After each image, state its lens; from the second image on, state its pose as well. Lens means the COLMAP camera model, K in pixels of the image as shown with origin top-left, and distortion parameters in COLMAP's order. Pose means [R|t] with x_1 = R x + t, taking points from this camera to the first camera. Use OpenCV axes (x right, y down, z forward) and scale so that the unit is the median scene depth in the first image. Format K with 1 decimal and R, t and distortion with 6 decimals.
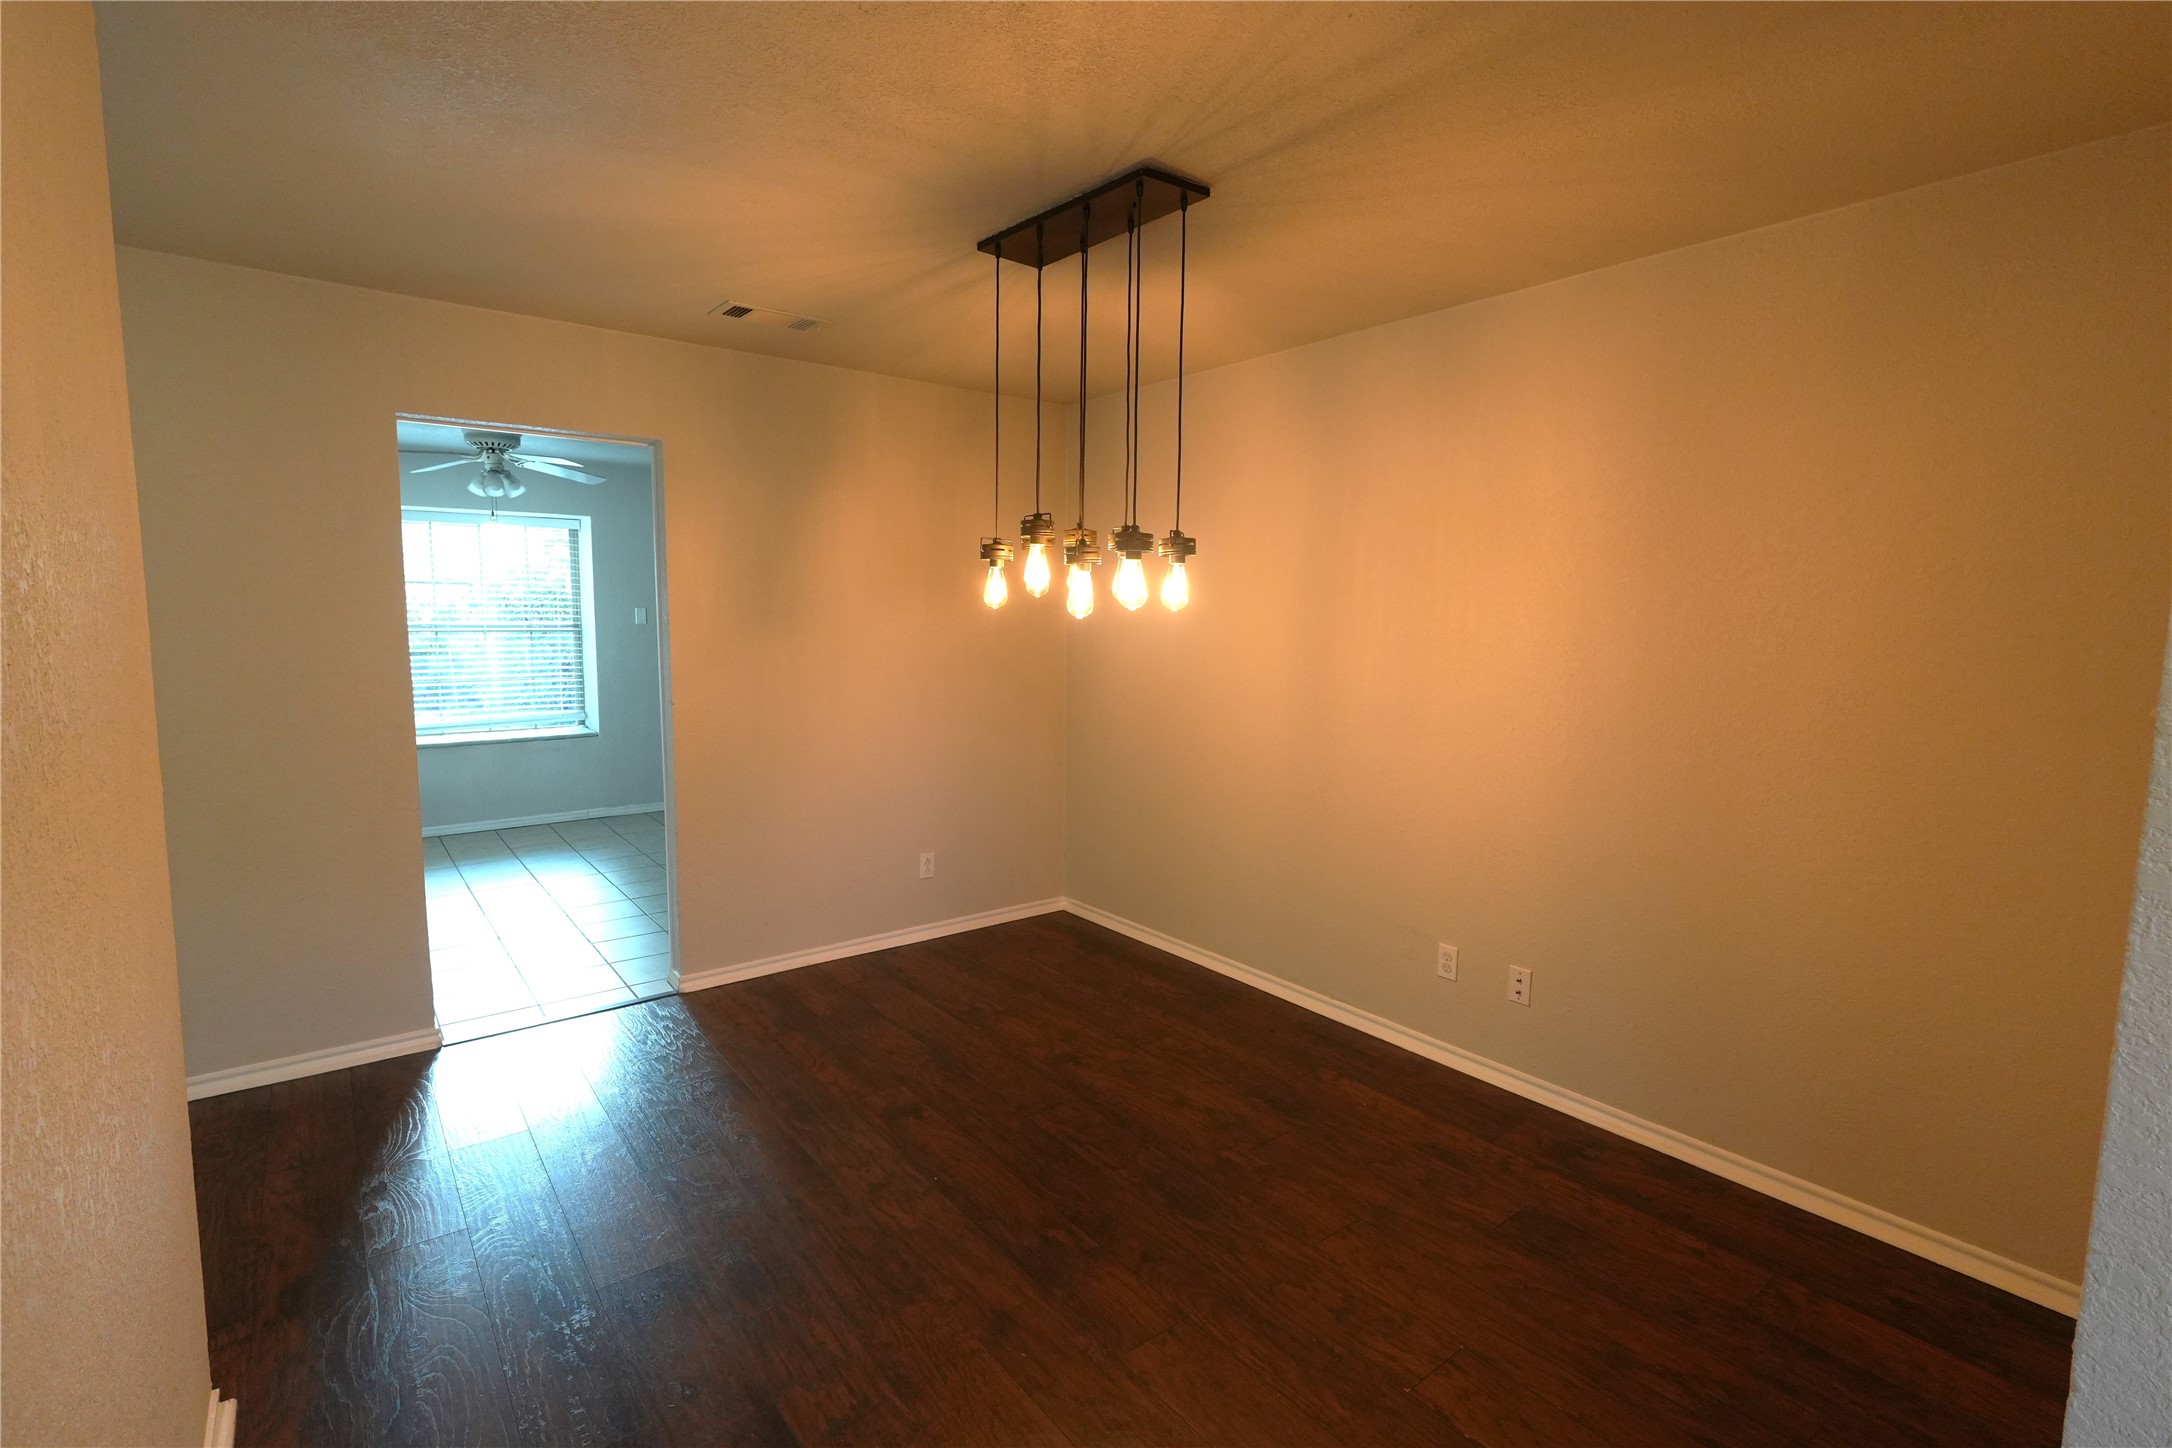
lens RADIAL K [[990.9, 0, 1083.2], [0, 990.9, 716.6], [0, 0, 1]] dist [-0.001303, 0.000898]
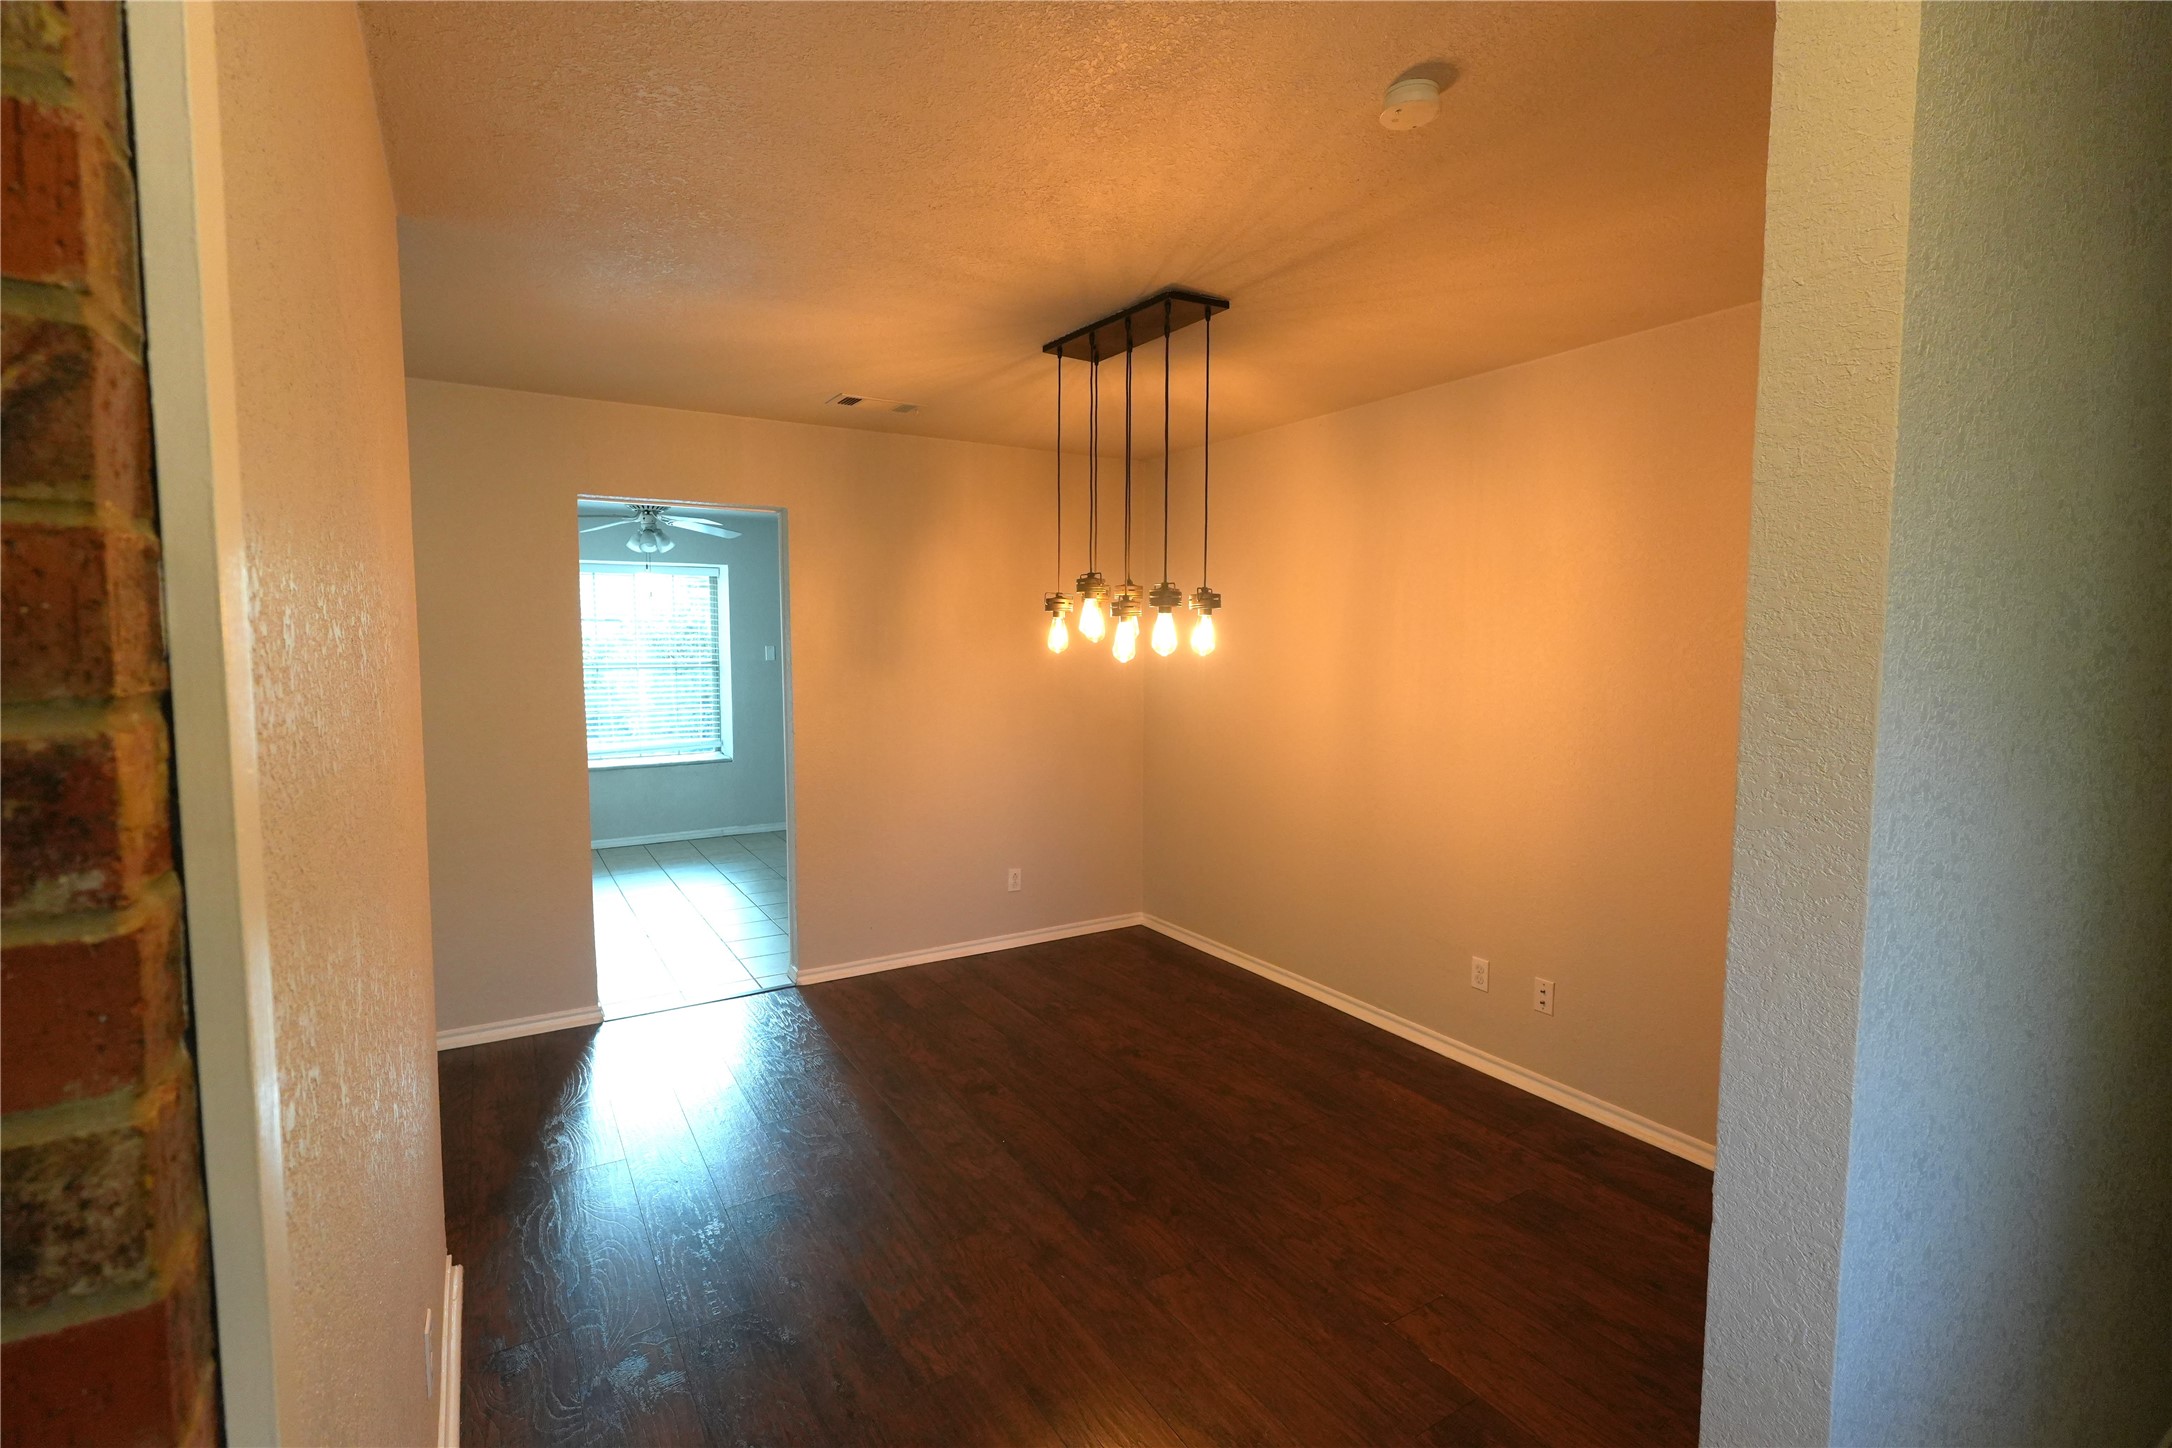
lens RADIAL K [[990.9, 0, 1085.6], [0, 990.9, 717.9], [0, 0, 1]] dist [-0.001303, 0.000898]
pose [[0.993640, 0.000116, -0.112606, 0.074829], [-0.003168, 0.999632, -0.026929, -0.000966], [0.112561, 0.027114, 0.993275, -0.153641]]
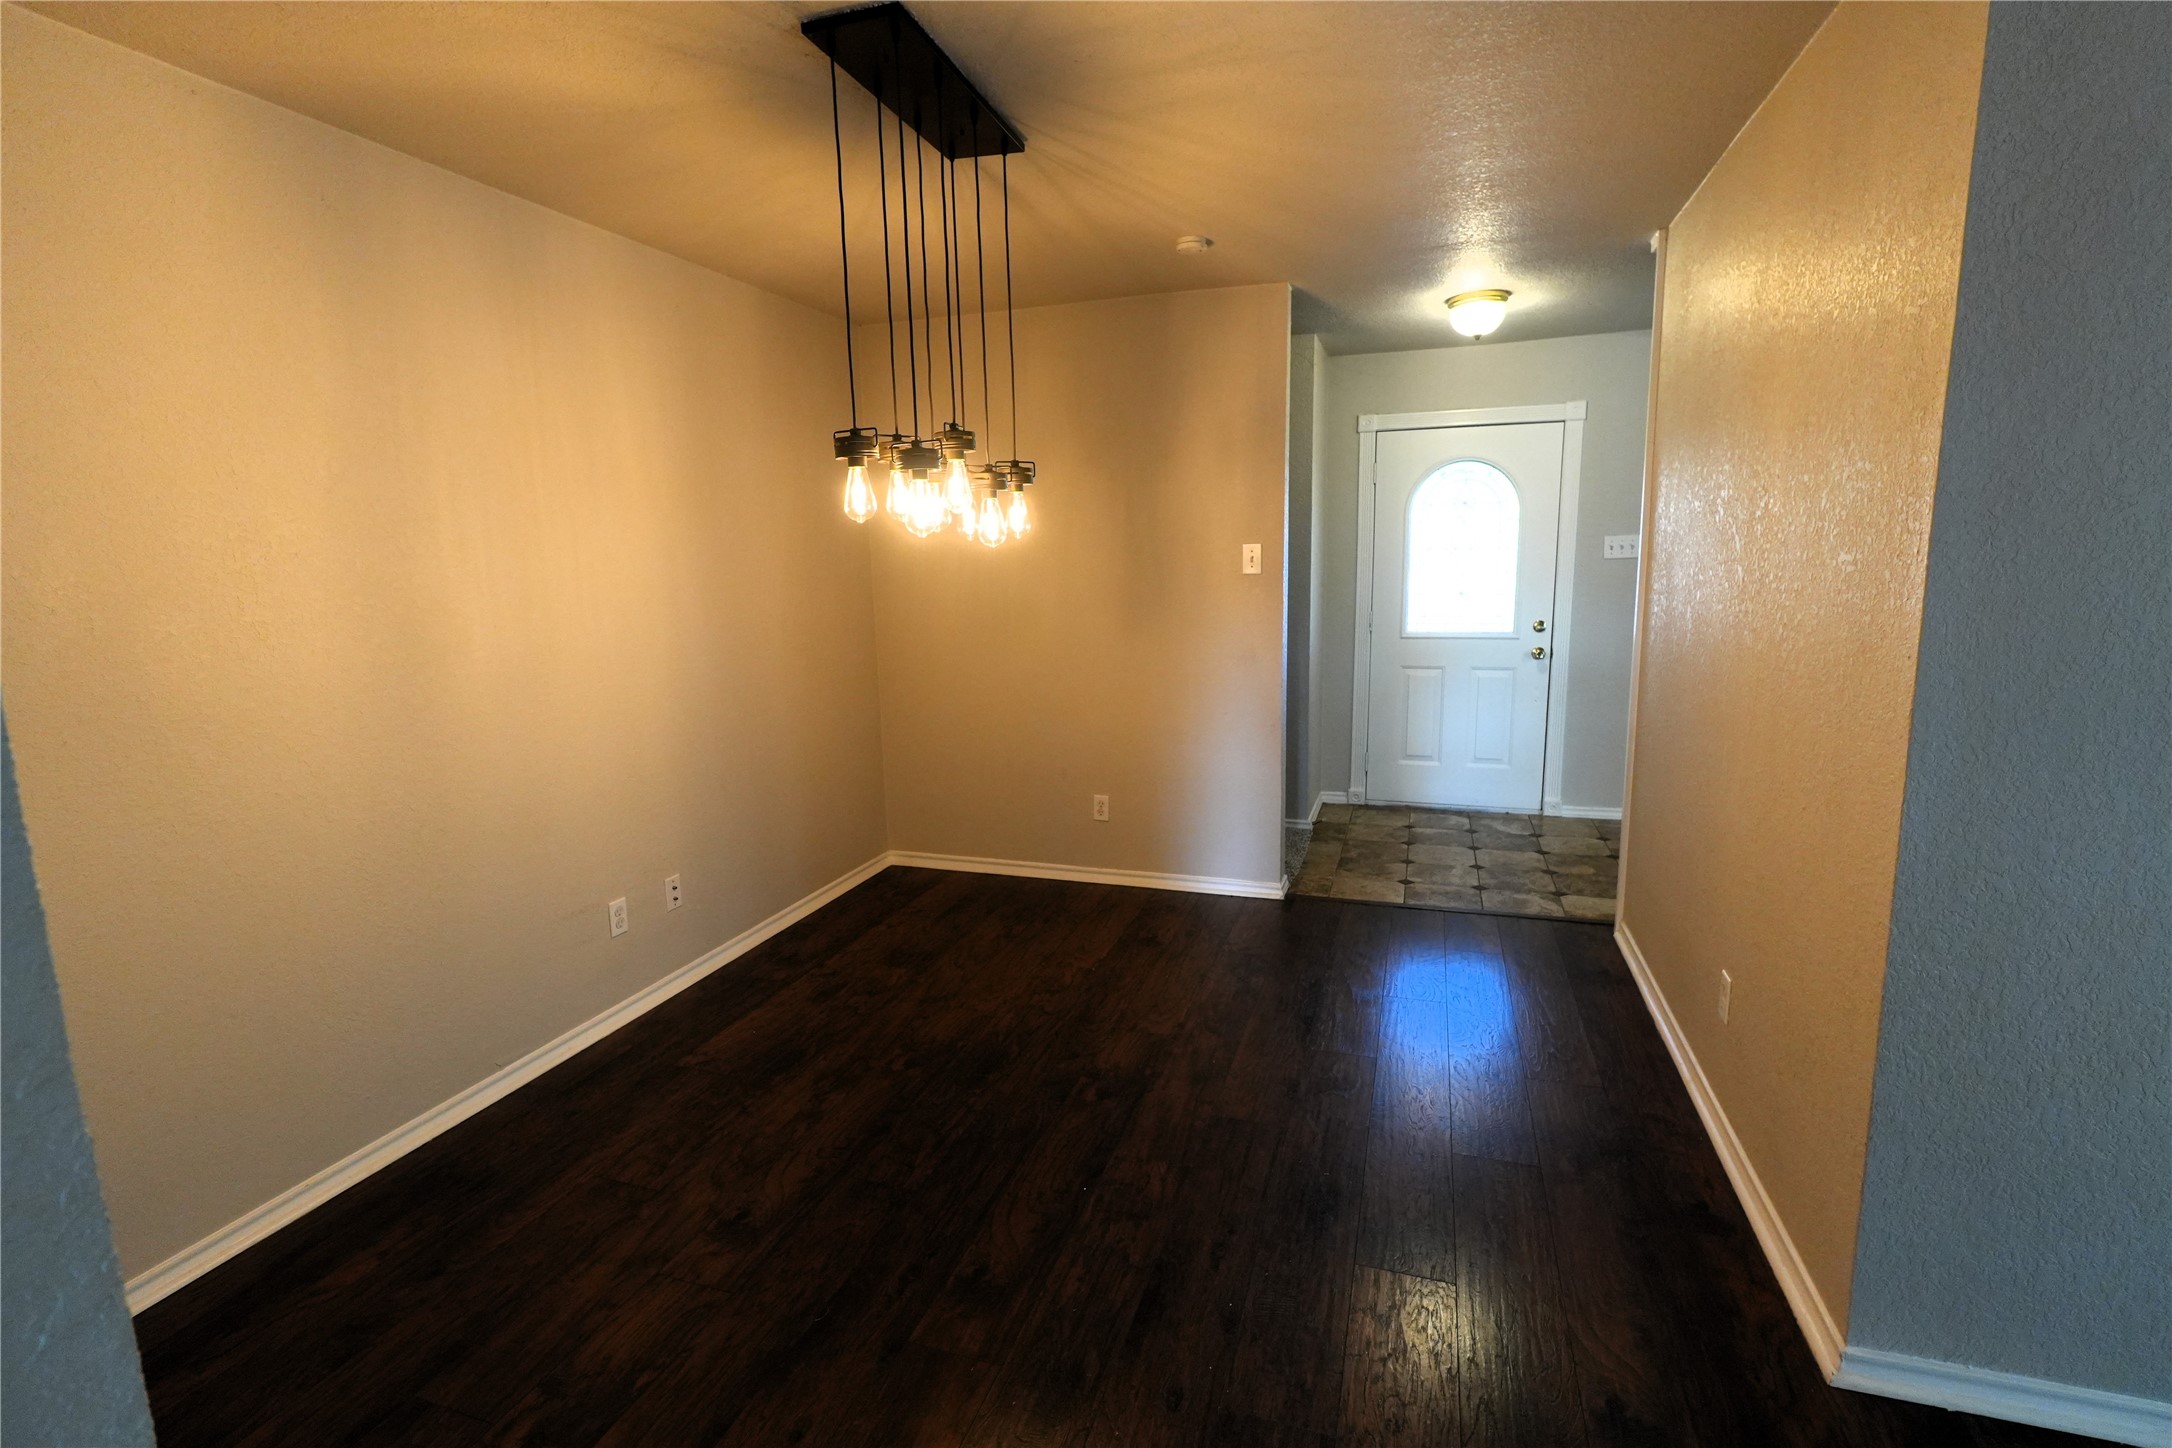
lens RADIAL K [[990.9, 0, 1094.5], [0, 990.9, 737.7], [0, 0, 1]] dist [-0.001303, 0.000898]
pose [[-0.558419, -0.142911, 0.817157, -0.773209], [0.111402, 0.963208, 0.244582, -0.122048], [-0.822045, 0.227612, -0.521953, 1.297984]]
